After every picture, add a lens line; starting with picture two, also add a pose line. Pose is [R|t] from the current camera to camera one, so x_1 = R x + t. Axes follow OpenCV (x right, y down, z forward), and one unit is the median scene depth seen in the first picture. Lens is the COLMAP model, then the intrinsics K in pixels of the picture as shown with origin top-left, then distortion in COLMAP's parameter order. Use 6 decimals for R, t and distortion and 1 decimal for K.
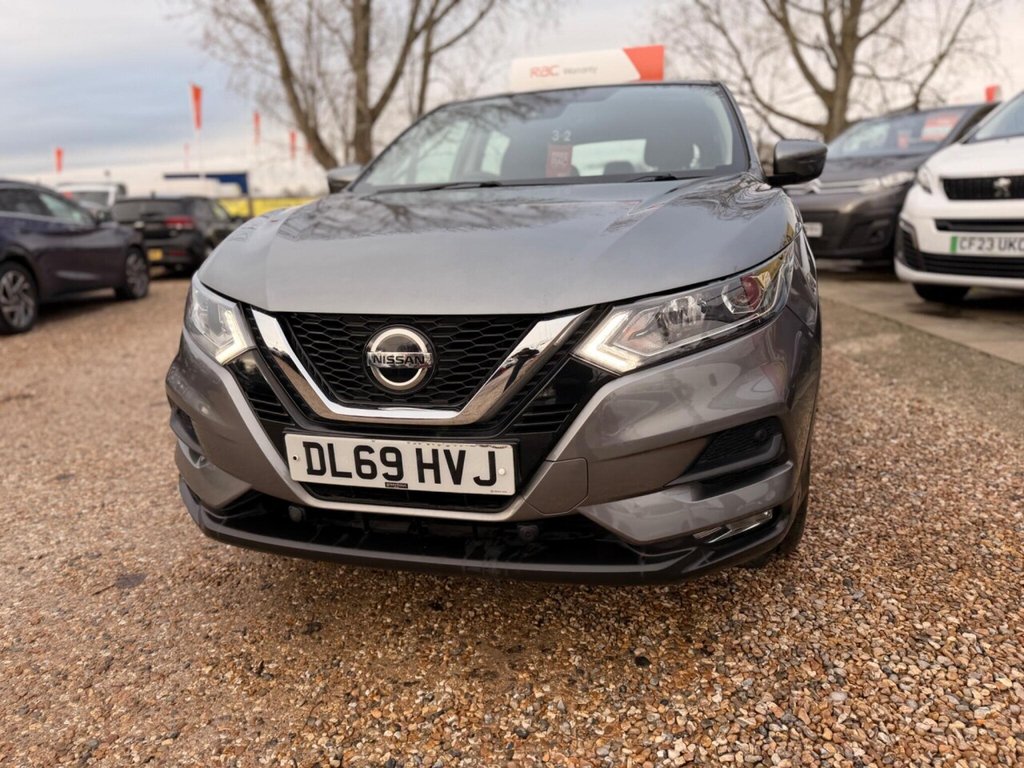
lens RADIAL K [[727.4, 0, 517.5], [0, 727.4, 369.4], [0, 0, 1]] dist [0.034659, -0.041516]
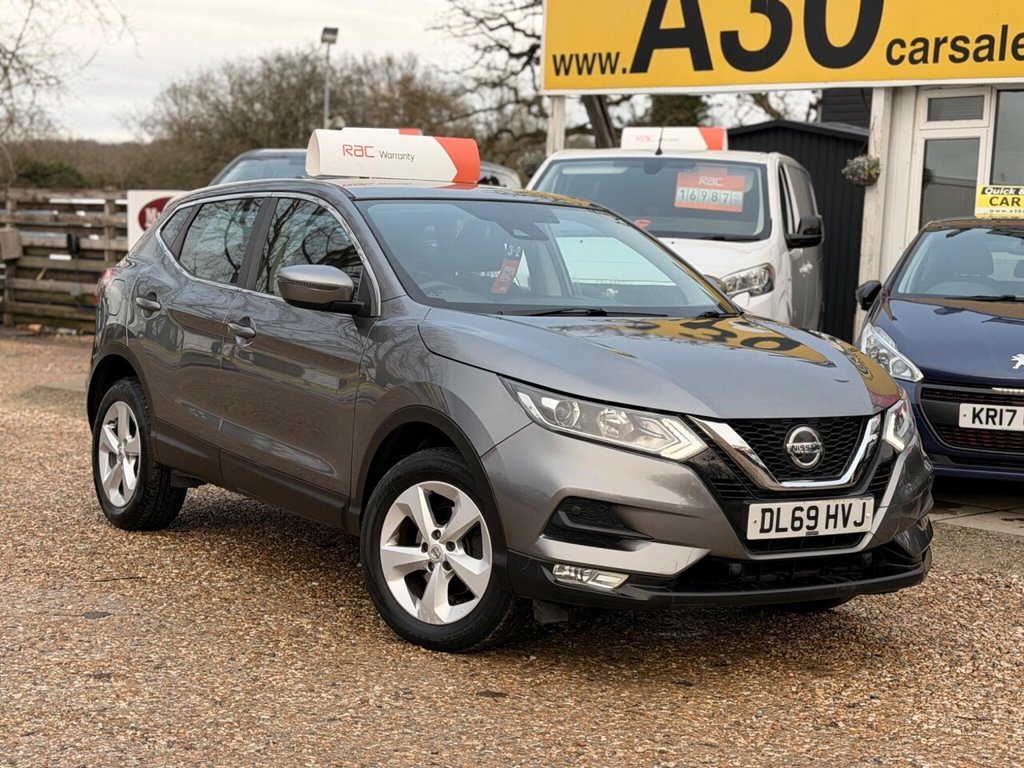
lens RADIAL K [[1889.1, 0, 501.9], [0, 1889.1, 373.9], [0, 0, 1]] dist [0.138810, 0.000000]
pose [[0.663692, 0.006817, 0.747975, -3.406286], [0.104168, 0.989372, -0.101447, 0.161708], [-0.740717, 0.145245, 0.655928, -1.088992]]
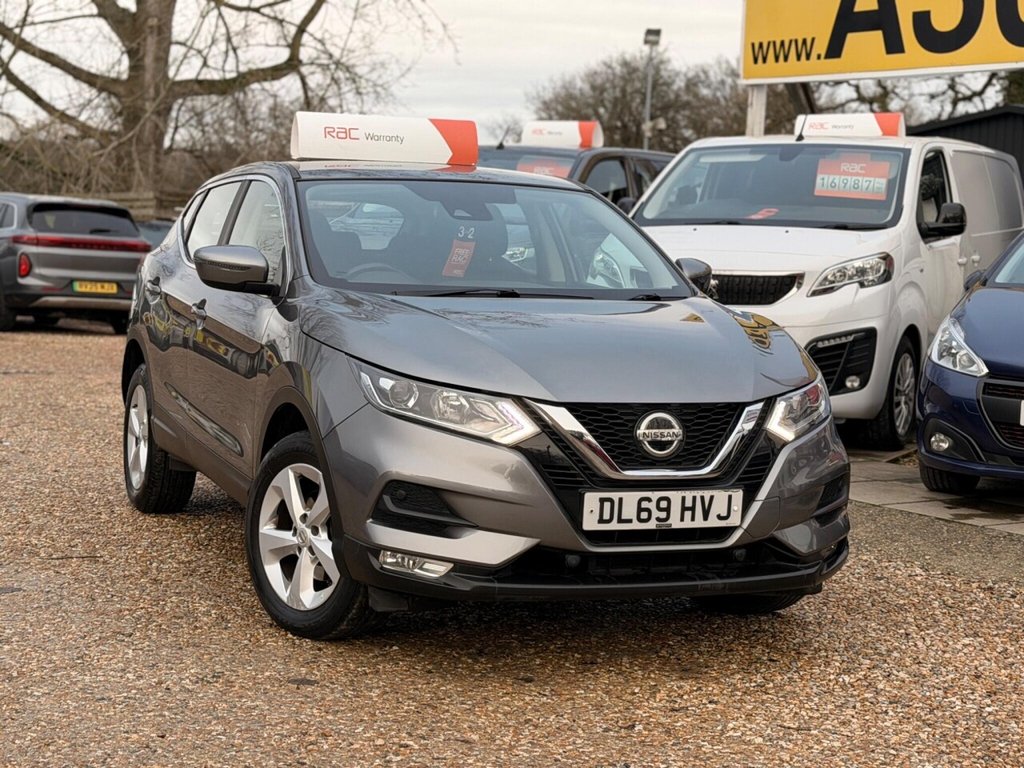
lens RADIAL K [[1889.1, 0, 502.3], [0, 1889.1, 386.1], [0, 0, 1]] dist [0.138810, 0.000000]
pose [[0.799578, 0.013660, 0.600407, -2.538763], [0.070072, 0.990791, -0.115859, 0.287031], [-0.596461, 0.134710, 0.791257, -1.680623]]
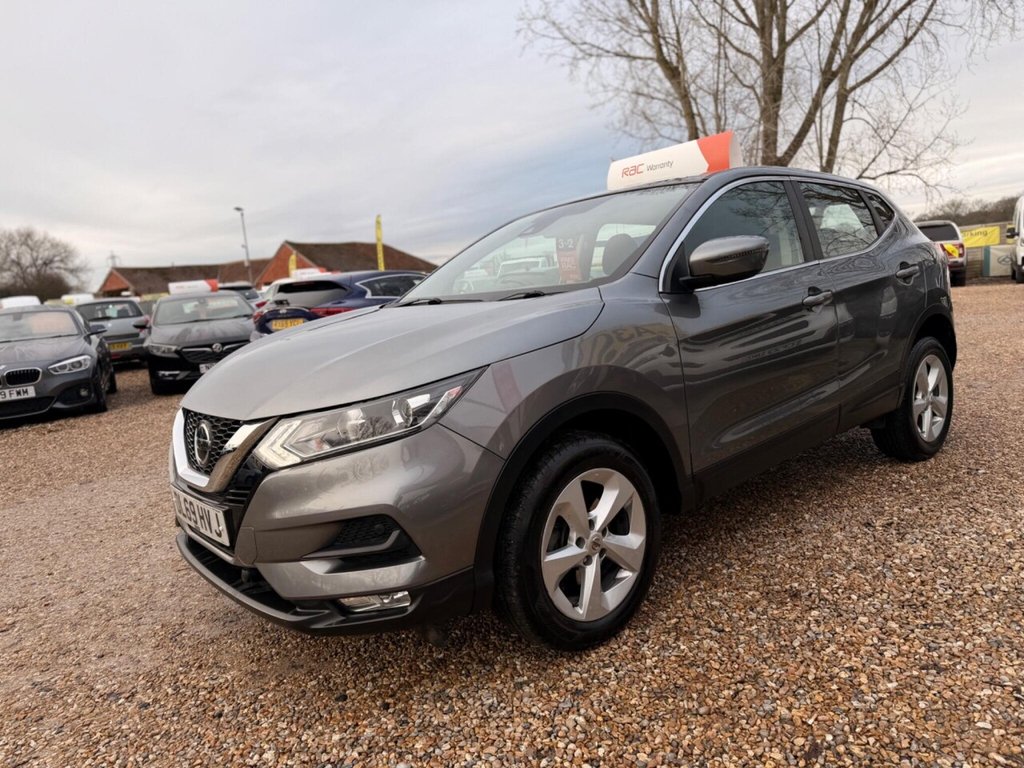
lens RADIAL K [[727.4, 0, 516.7], [0, 727.4, 373.9], [0, 0, 1]] dist [0.034659, -0.041516]
pose [[0.823706, 0.028921, -0.566278, 1.198910], [-0.061281, 0.997389, -0.038201, -0.138474], [0.563695, 0.066169, 0.823328, 0.101919]]
